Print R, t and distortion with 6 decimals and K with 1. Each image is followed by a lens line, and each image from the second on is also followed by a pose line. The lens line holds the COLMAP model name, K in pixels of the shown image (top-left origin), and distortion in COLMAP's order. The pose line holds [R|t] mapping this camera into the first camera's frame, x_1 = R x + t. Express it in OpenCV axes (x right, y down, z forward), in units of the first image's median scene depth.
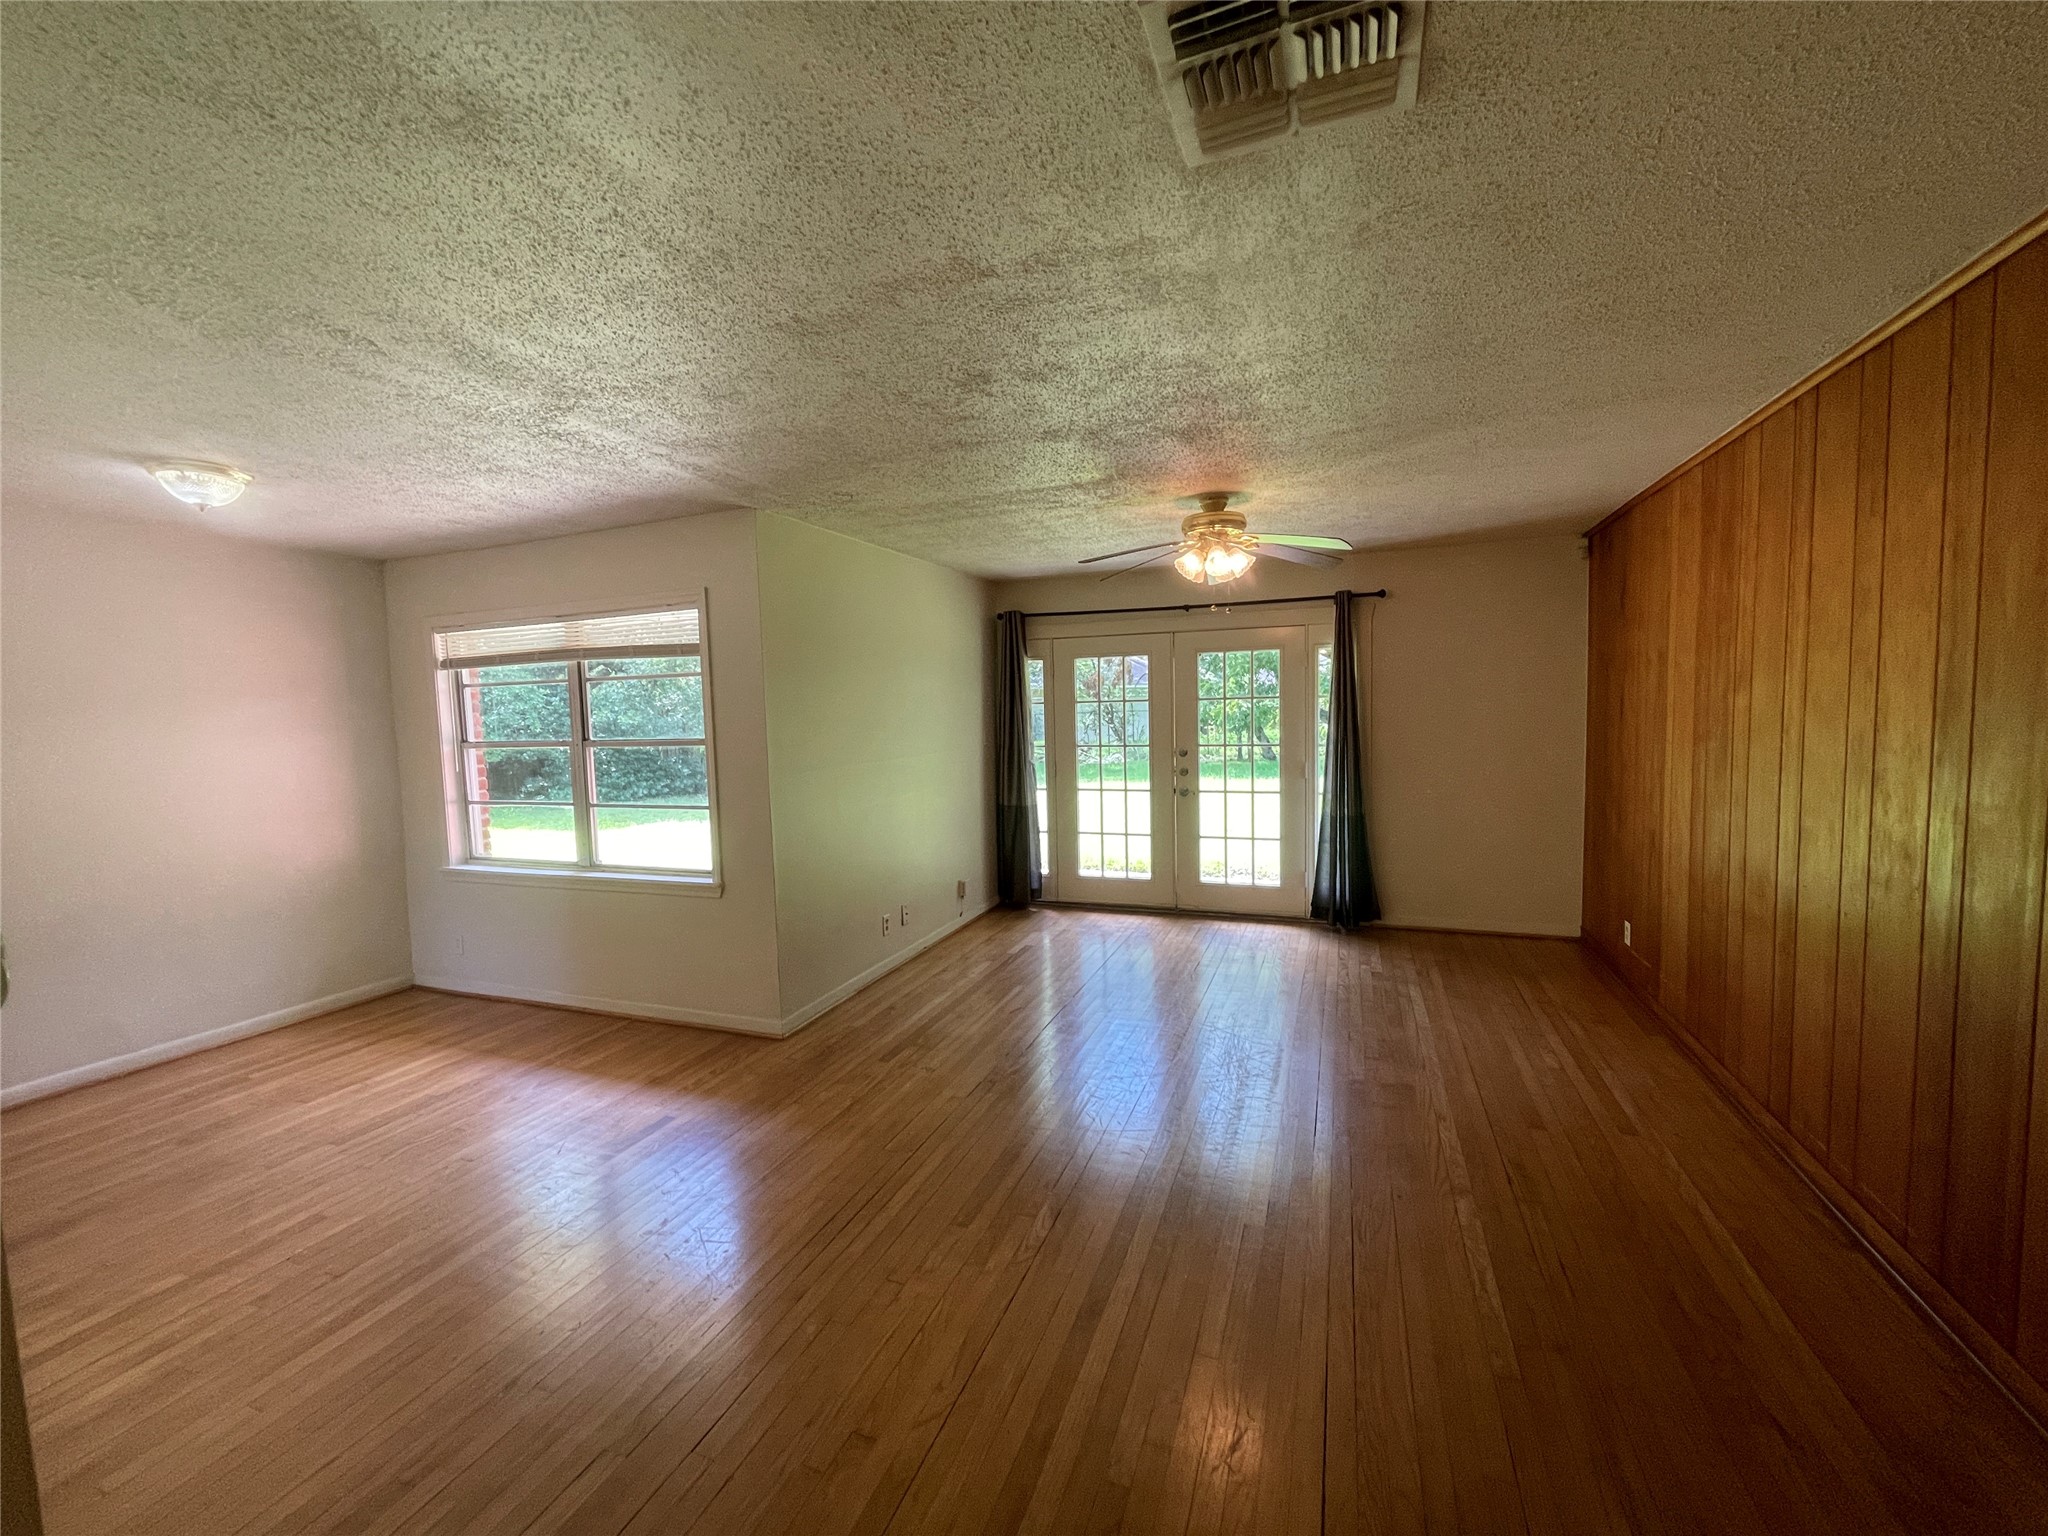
lens RADIAL K [[831.5, 0, 1024.0], [0, 831.5, 768.0], [0, 0, 1]] dist [-0.000068, 0.000111]
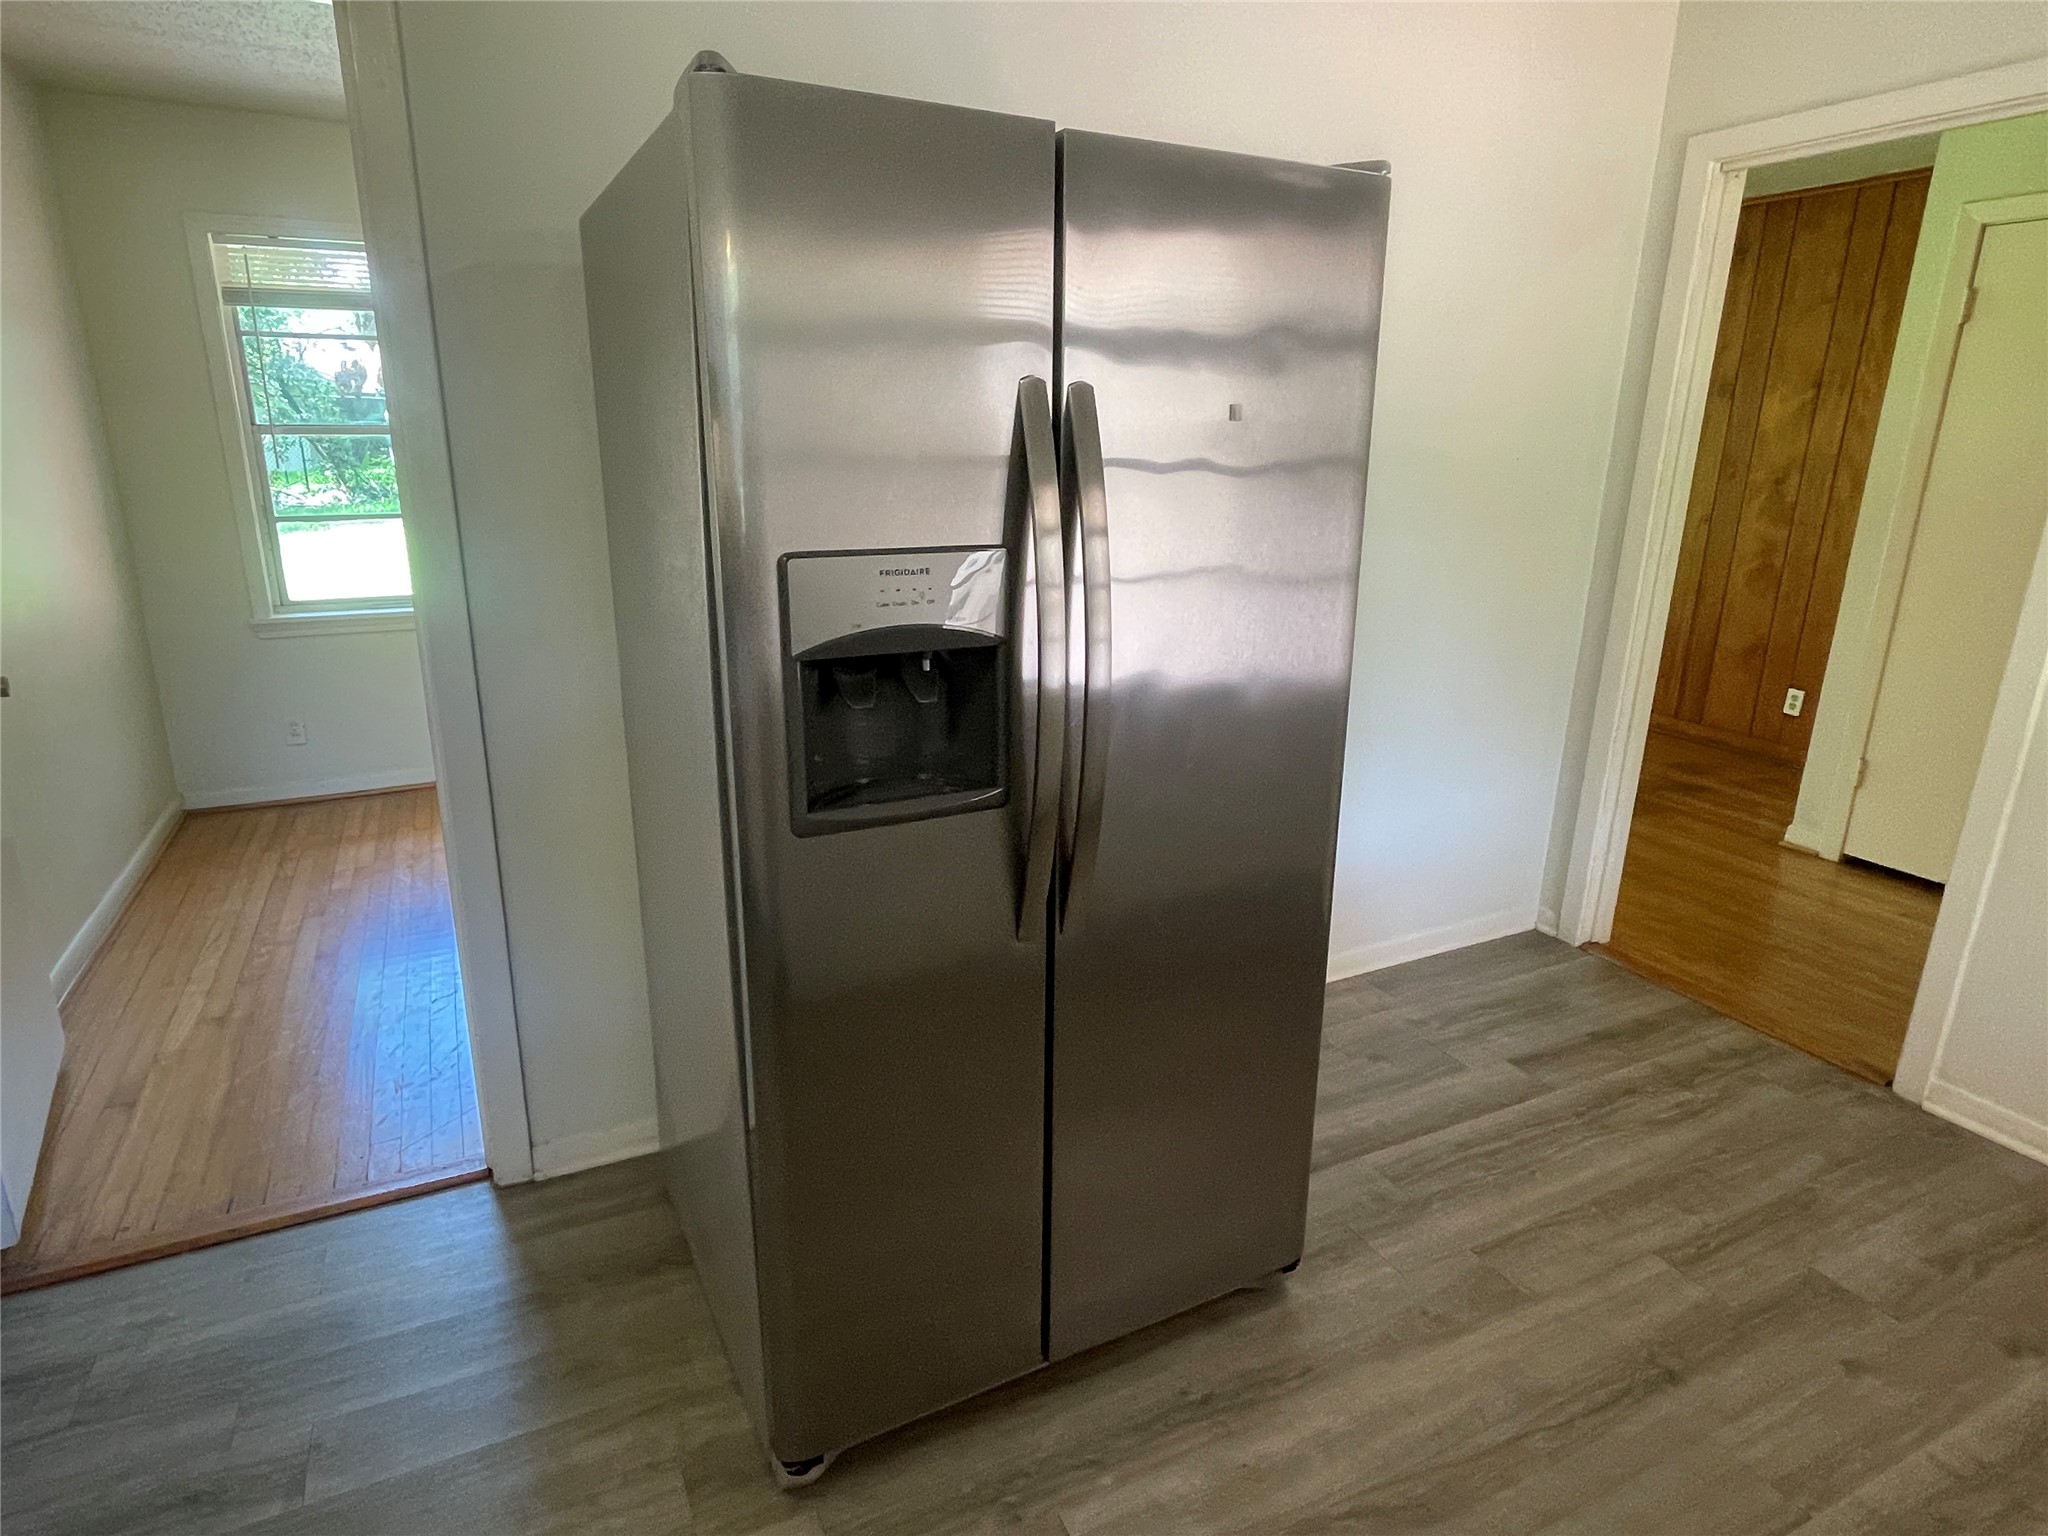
lens RADIAL K [[1132.7, 0, 1005.8], [0, 1132.7, 765.9], [0, 0, 1]] dist [-0.006268, -0.002812]
pose [[0.679844, -0.176808, 0.711724, -1.055820], [0.023133, 0.975189, 0.220162, 0.054387], [-0.732992, -0.133212, 0.667066, -0.058605]]
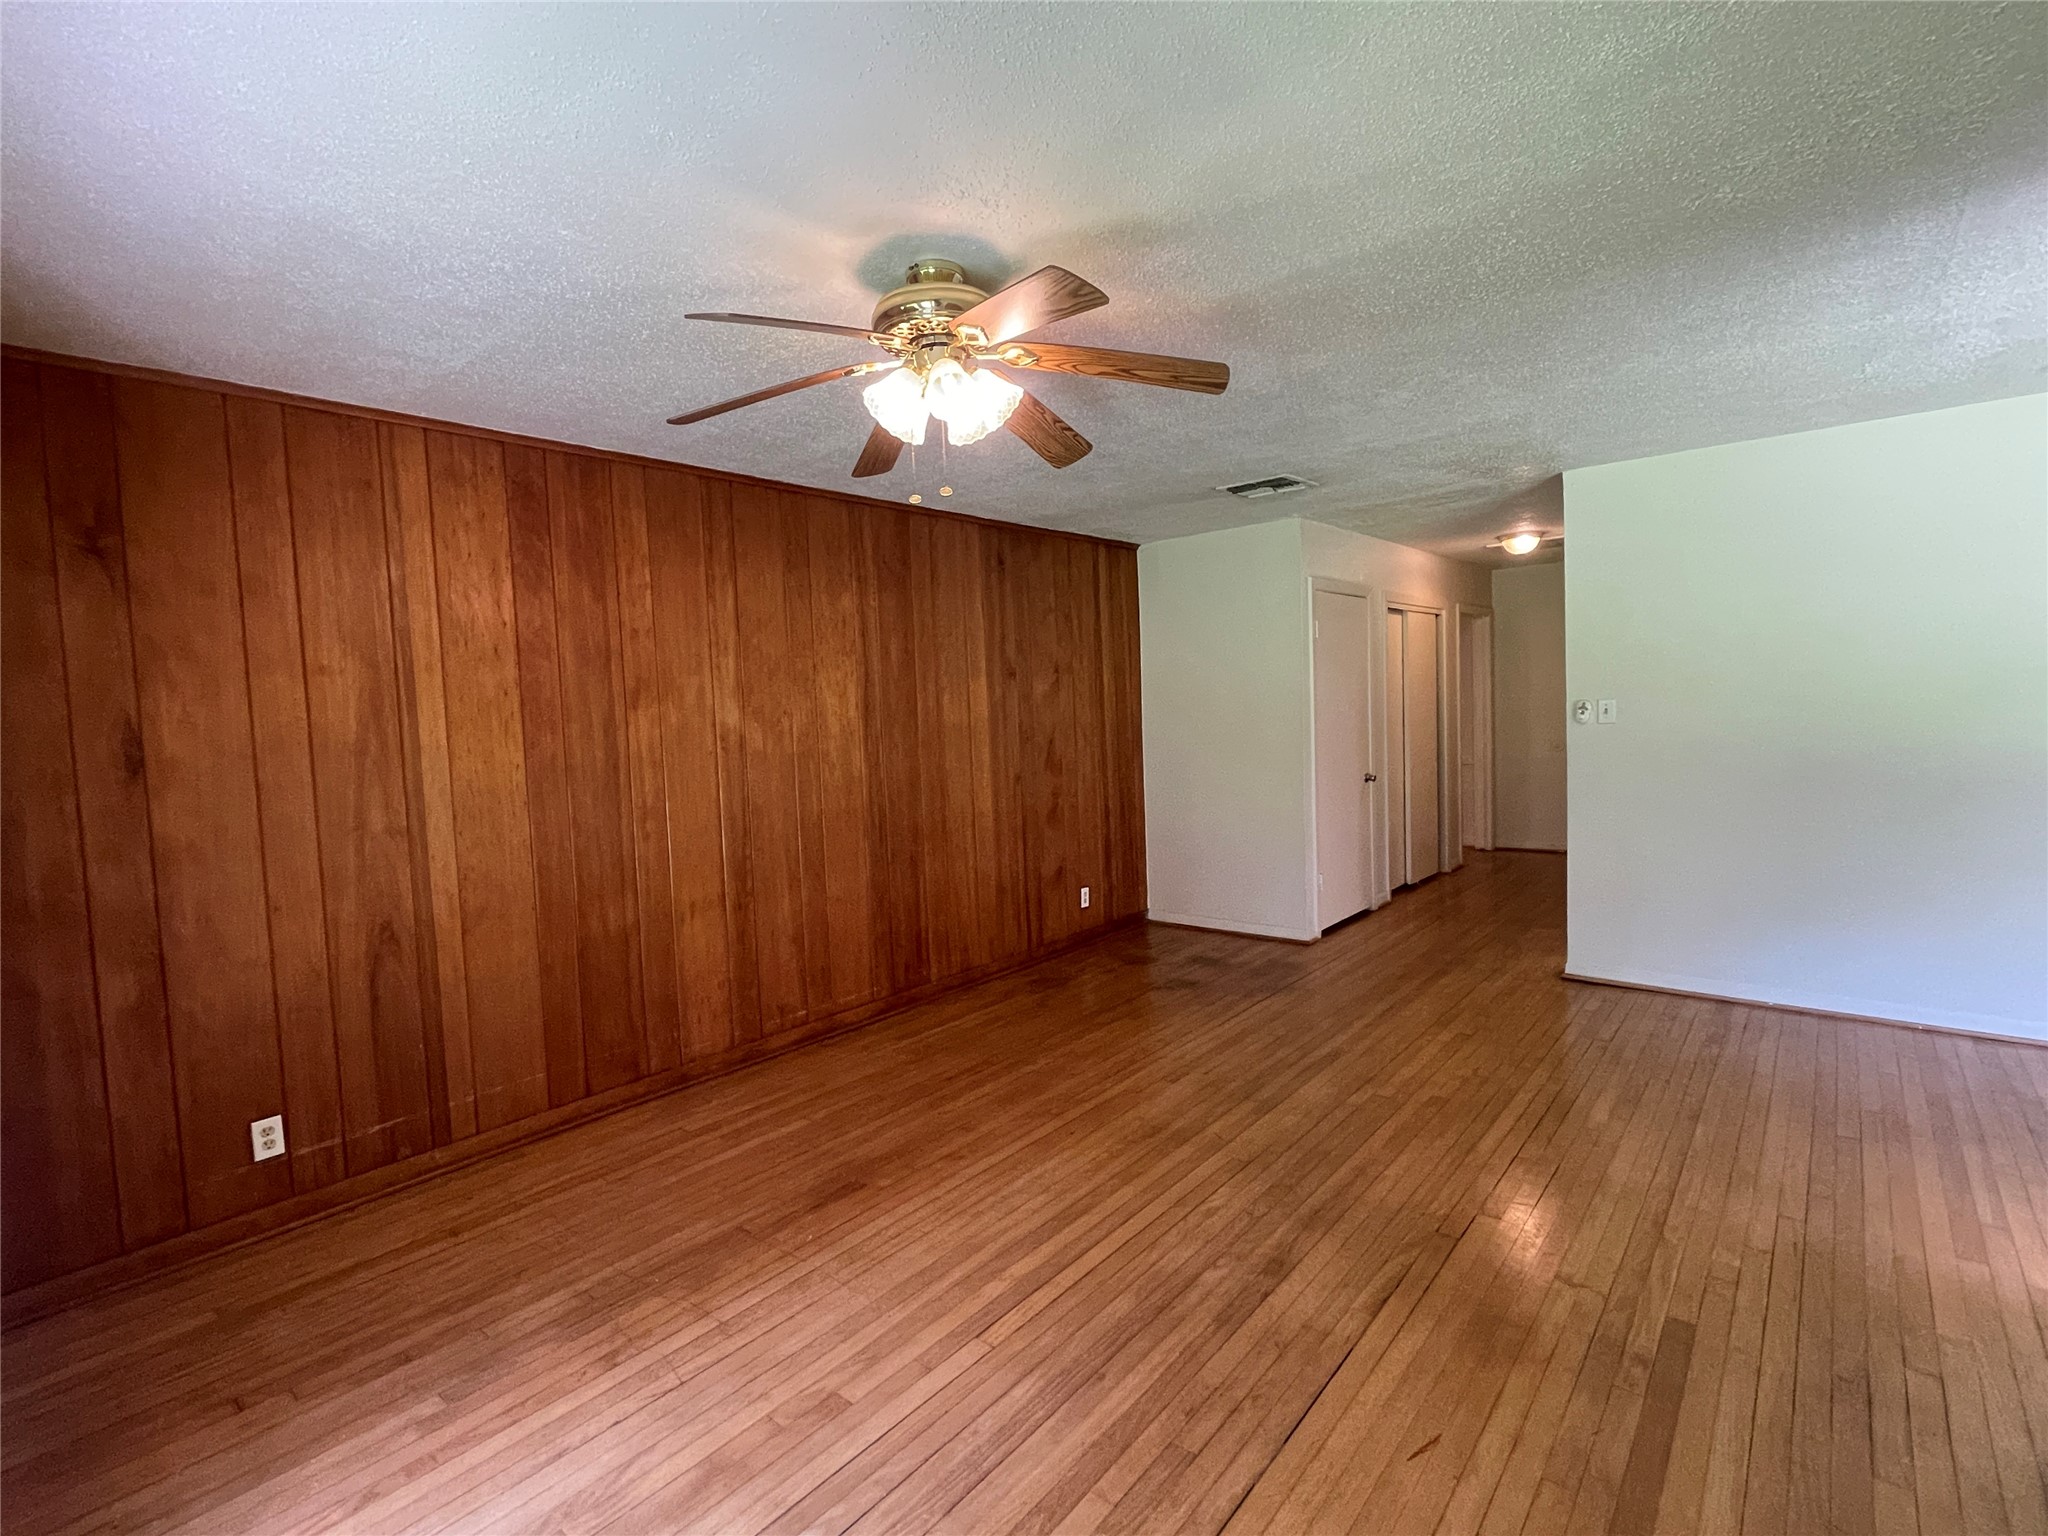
lens RADIAL K [[955.0, 0, 1023.0], [0, 955.0, 758.9], [0, 0, 1]] dist [-0.001232, -0.000254]
pose [[-0.941400, 0.043819, 0.334433, 0.003738], [0.088115, 0.989043, 0.118446, -0.092558], [-0.325579, 0.140974, -0.934946, 1.415364]]
